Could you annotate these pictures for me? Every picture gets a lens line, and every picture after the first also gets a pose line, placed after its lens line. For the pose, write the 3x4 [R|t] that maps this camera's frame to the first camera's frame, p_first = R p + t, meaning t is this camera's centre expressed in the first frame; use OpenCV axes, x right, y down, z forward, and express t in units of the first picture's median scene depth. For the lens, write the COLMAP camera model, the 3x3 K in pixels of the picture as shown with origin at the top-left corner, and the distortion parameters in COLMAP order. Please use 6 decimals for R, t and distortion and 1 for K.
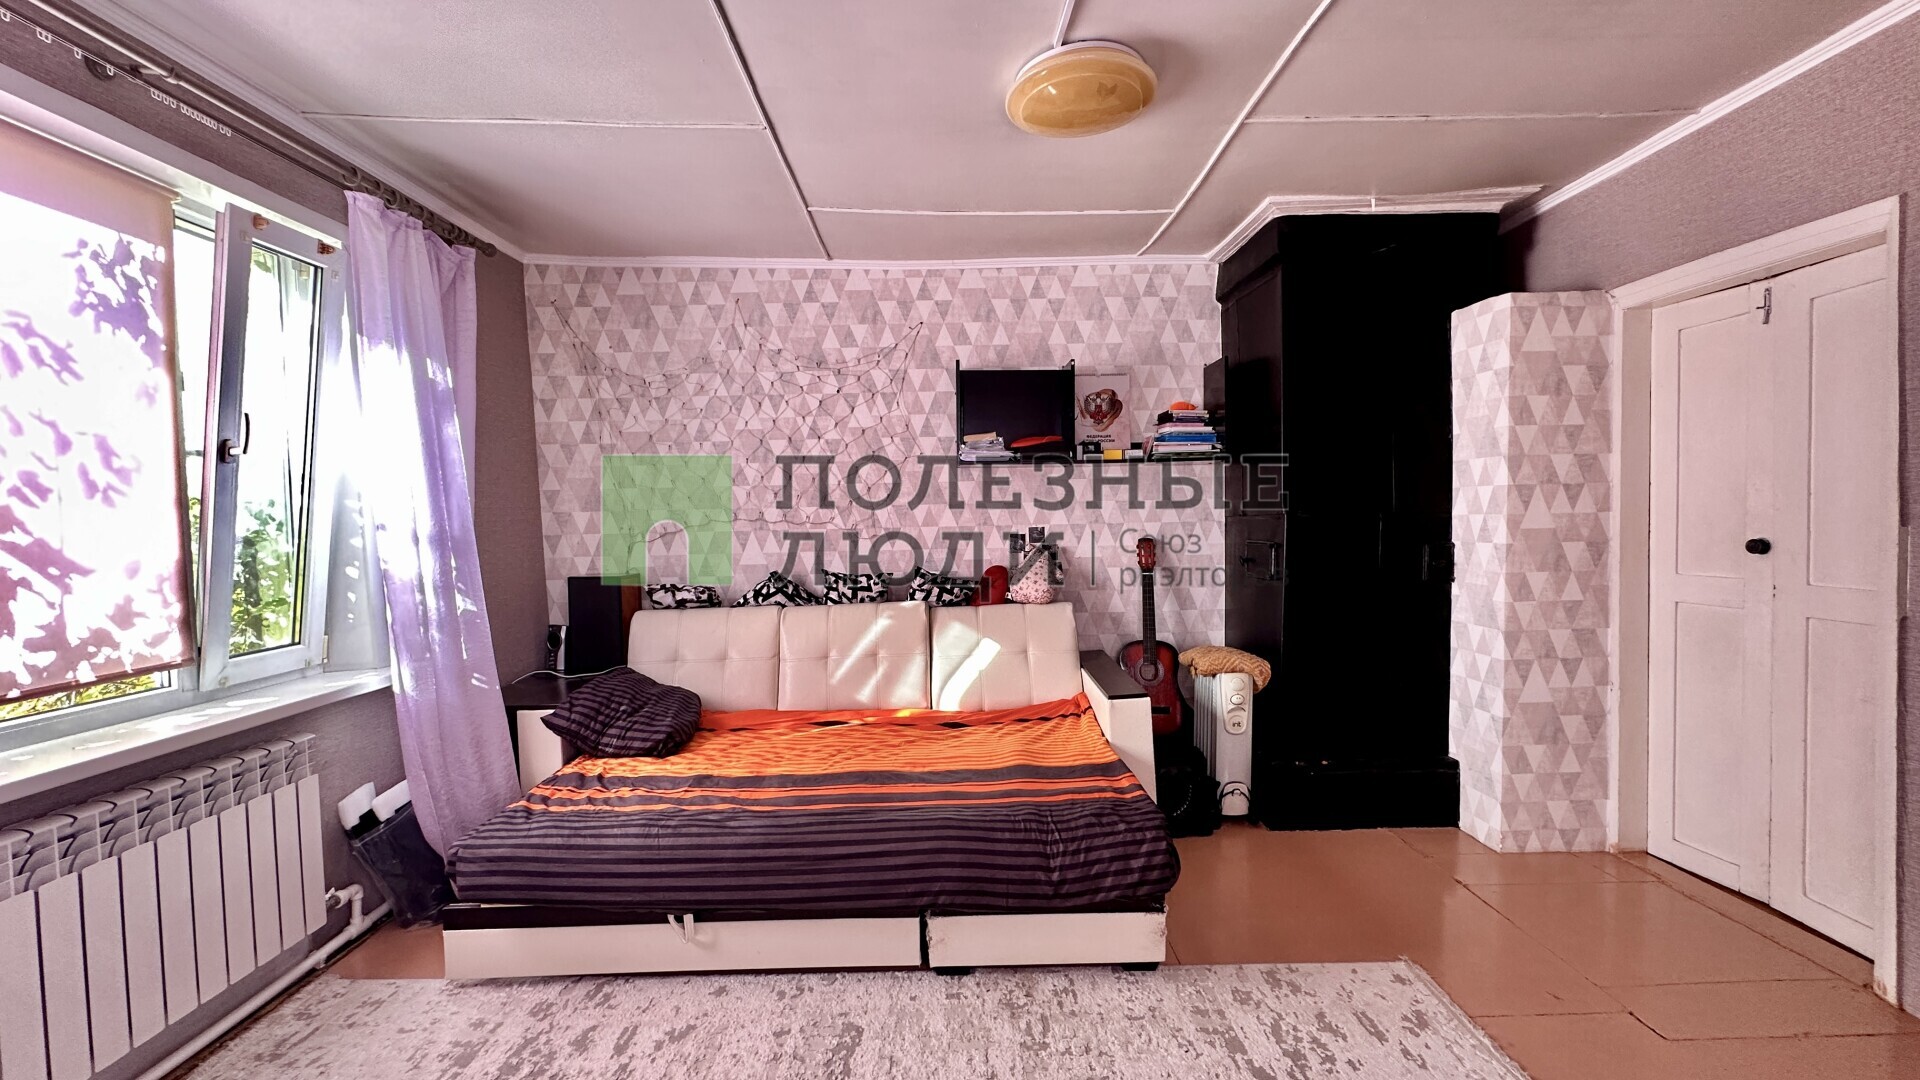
lens RADIAL K [[765.1, 0, 960.0], [0, 765.1, 540.0], [0, 0, 1]] dist [-0.001477, 0.000691]
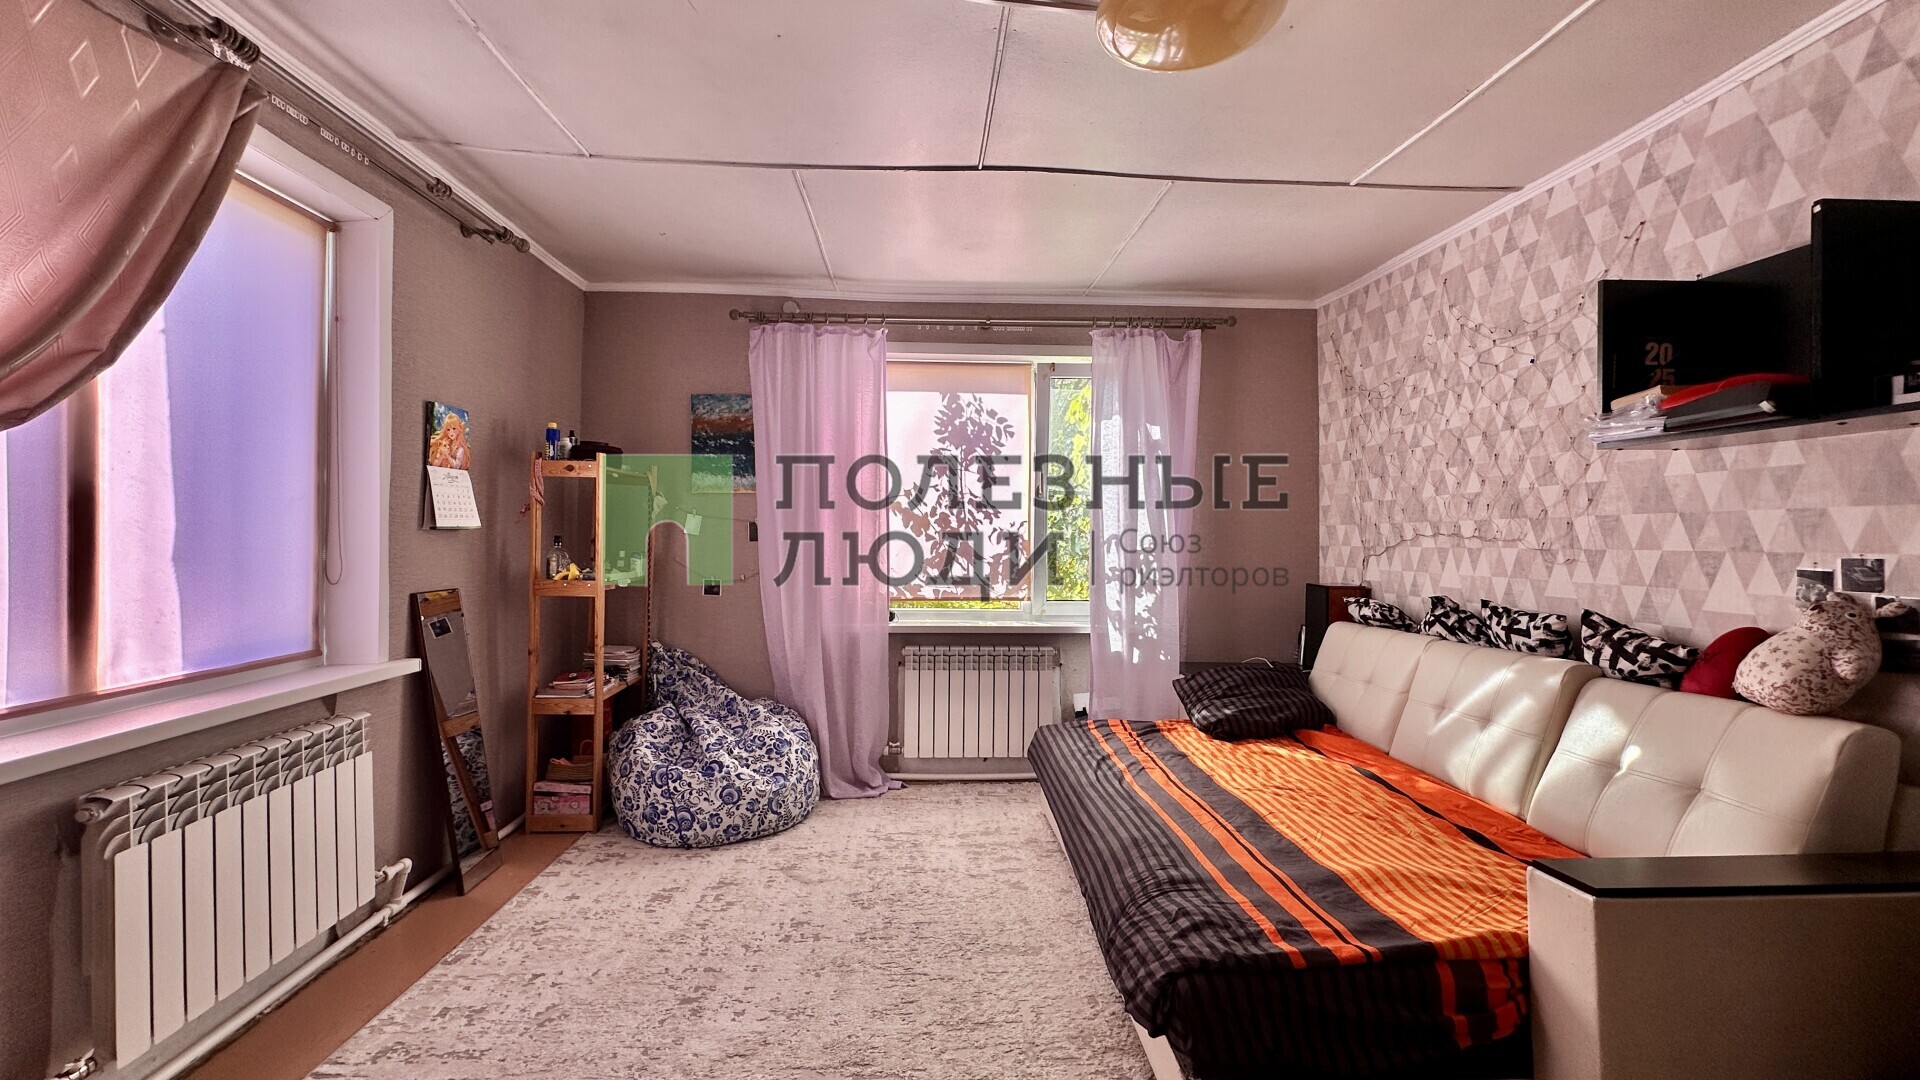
lens RADIAL K [[765.1, 0, 960.0], [0, 765.1, 540.0], [0, 0, 1]] dist [-0.001477, 0.000691]
pose [[0.034134, 0.020969, -0.999197, 0.582191], [-0.042697, 0.998898, 0.019504, -0.014618], [0.998505, 0.041997, 0.034992, 0.451366]]
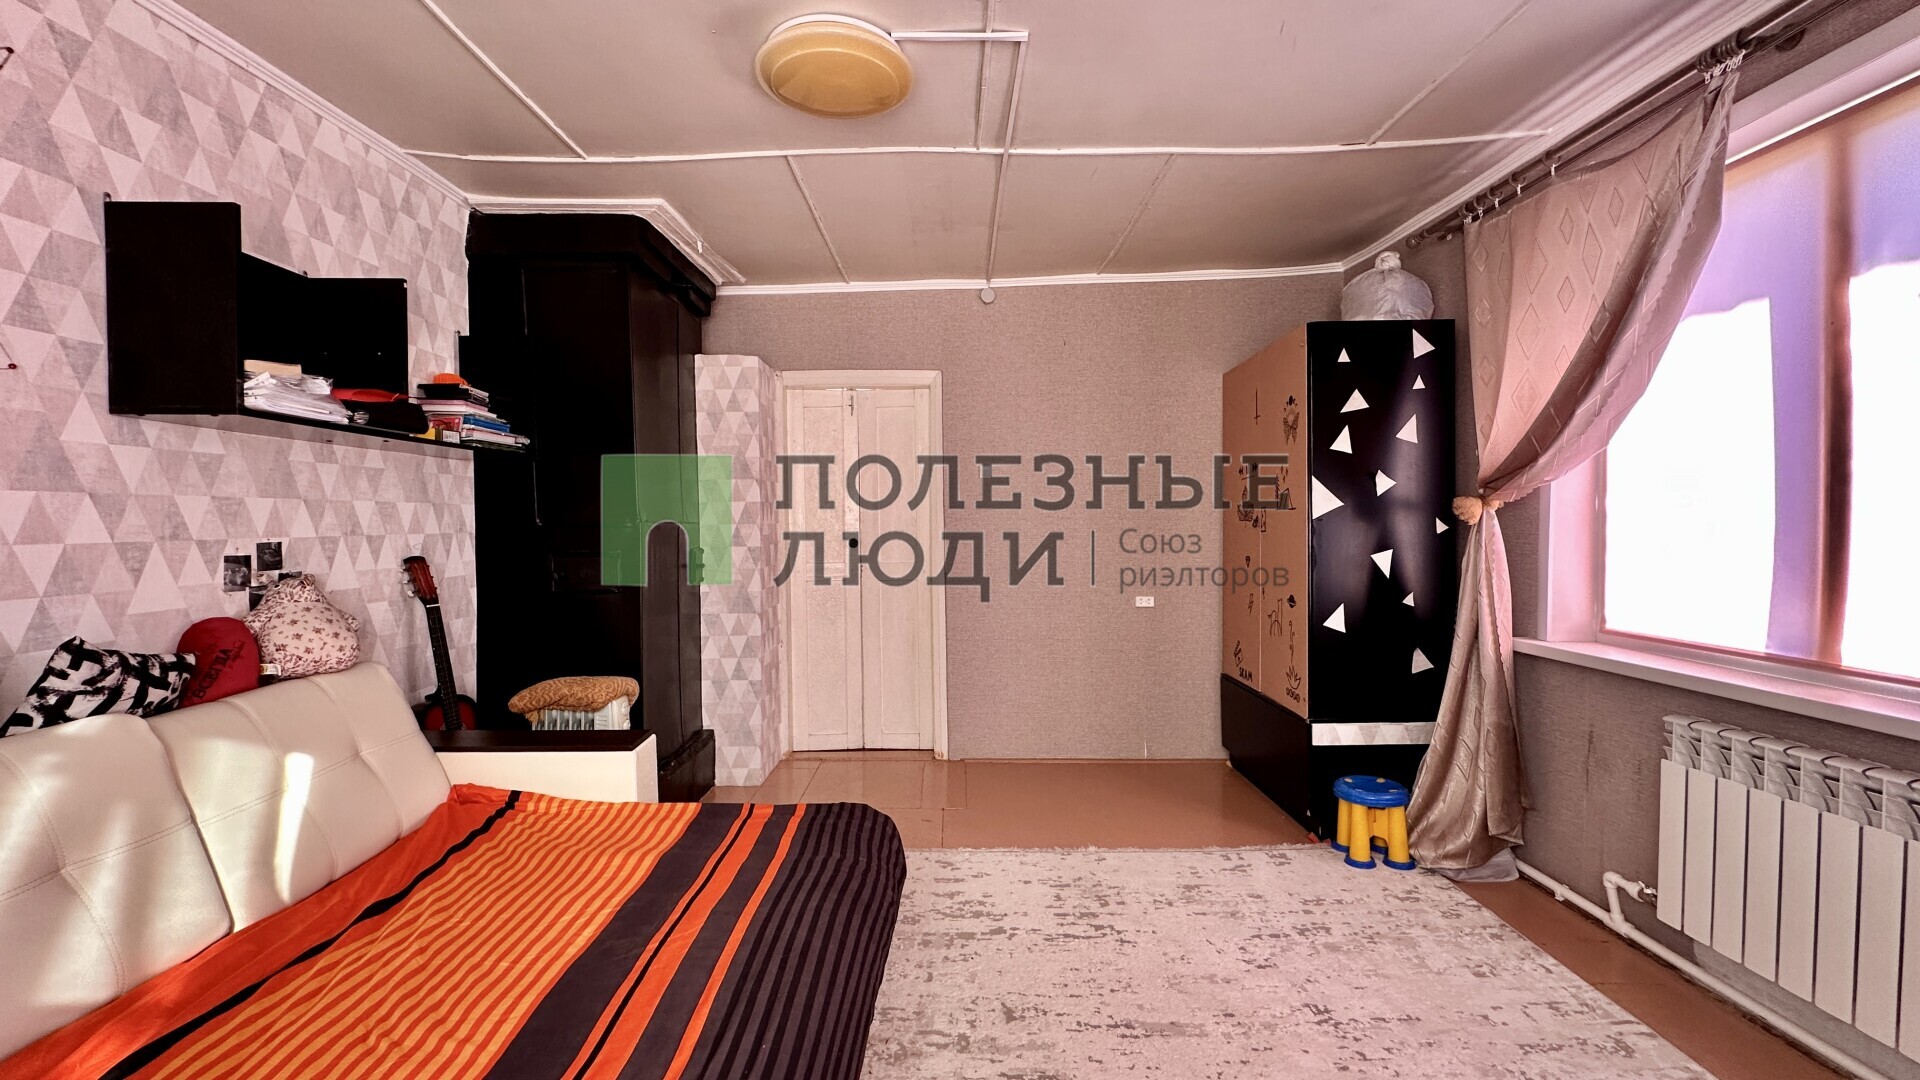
lens RADIAL K [[765.1, 0, 960.0], [0, 765.1, 540.0], [0, 0, 1]] dist [-0.001477, 0.000691]
pose [[0.010099, -0.007931, 0.999918, -0.478655], [0.044049, 0.999001, 0.007479, -0.000640], [-0.998978, 0.043970, 0.010439, 0.516684]]
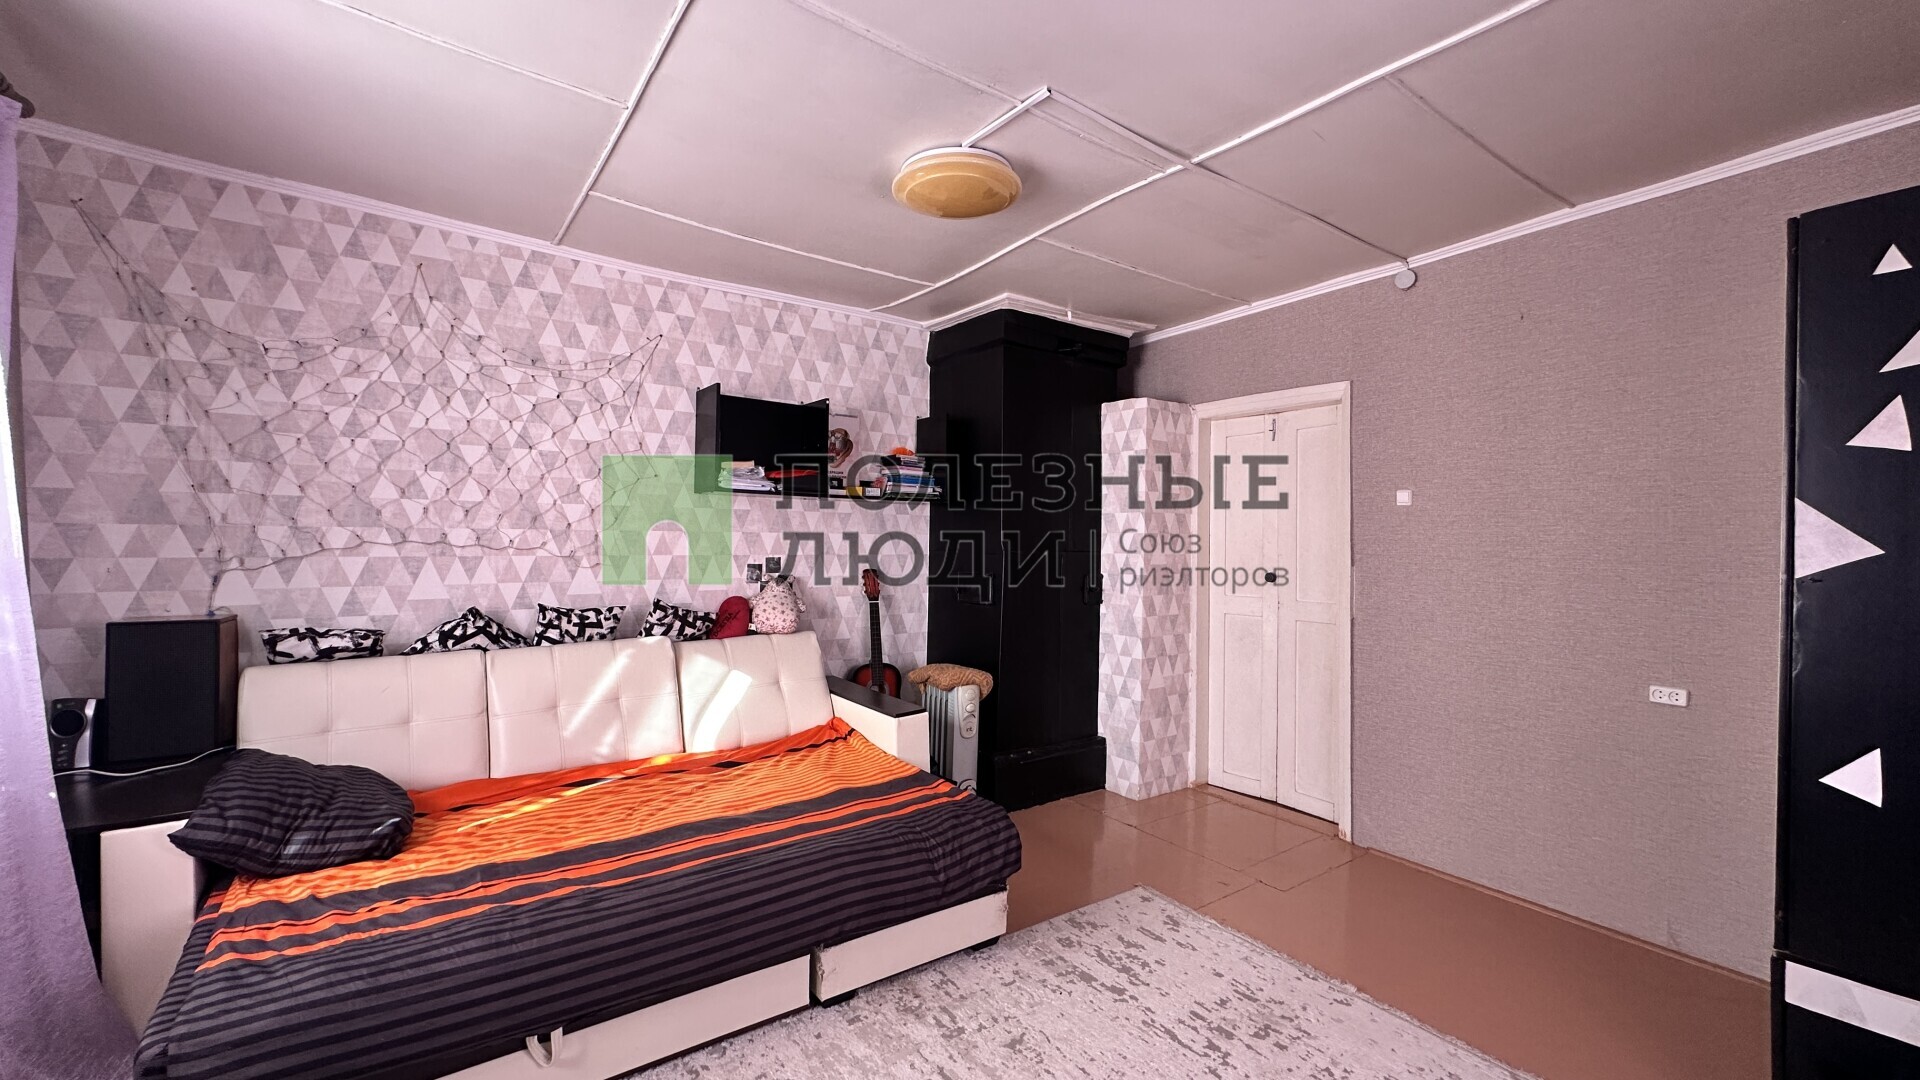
lens RADIAL K [[765.1, 0, 960.0], [0, 765.1, 540.0], [0, 0, 1]] dist [-0.001477, 0.000691]
pose [[0.816780, 0.028085, 0.576265, -0.293792], [-0.006527, 0.999200, -0.039446, -0.001704], [-0.576912, 0.028457, 0.816310, 0.041510]]
